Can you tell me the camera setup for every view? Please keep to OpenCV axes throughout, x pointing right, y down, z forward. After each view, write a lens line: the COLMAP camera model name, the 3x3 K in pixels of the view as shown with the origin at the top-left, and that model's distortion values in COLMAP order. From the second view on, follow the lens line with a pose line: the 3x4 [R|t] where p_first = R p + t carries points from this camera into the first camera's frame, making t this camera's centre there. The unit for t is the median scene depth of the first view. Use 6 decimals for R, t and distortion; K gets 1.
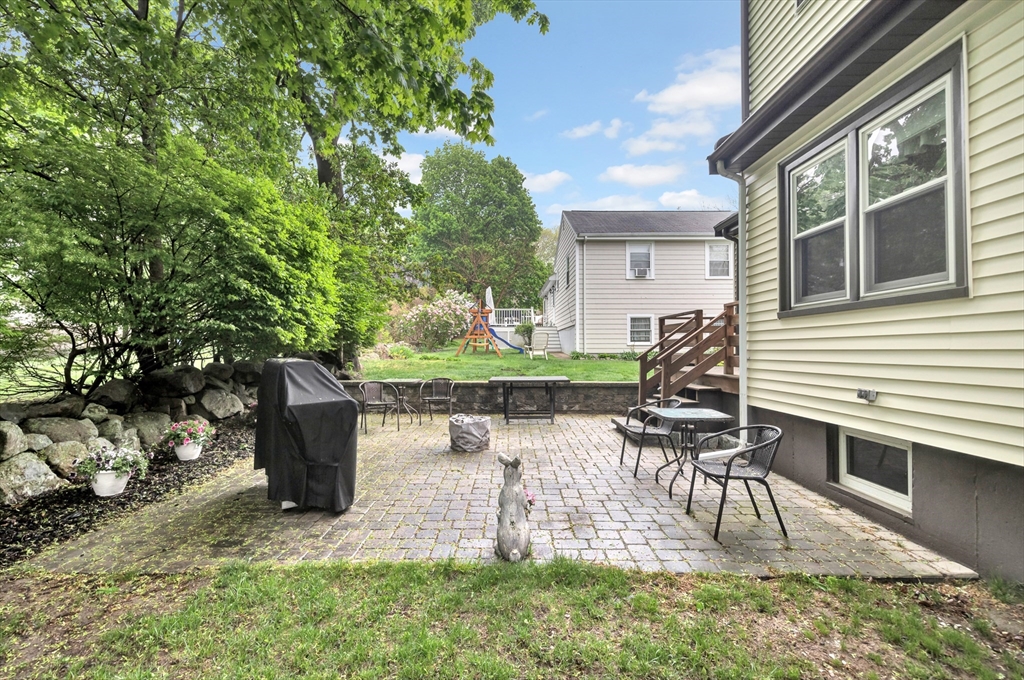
lens RADIAL K [[481.5, 0, 505.6], [0, 481.5, 339.7], [0, 0, 1]] dist [0.020416, -0.000251]
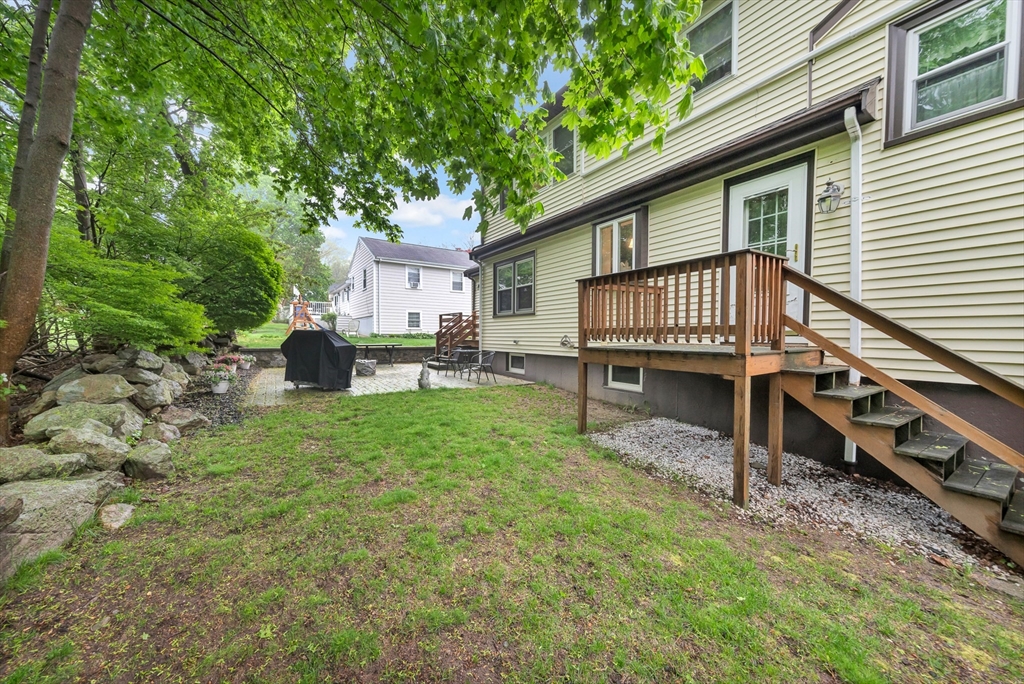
lens RADIAL K [[383.8, 0, 508.2], [0, 383.8, 343.0], [0, 0, 1]] dist [0.000826, -0.000035]
pose [[0.834791, -0.005244, 0.550542, -0.447747], [-0.017088, 0.999226, 0.035429, 0.015369], [-0.550302, -0.038984, 0.834055, -0.694261]]
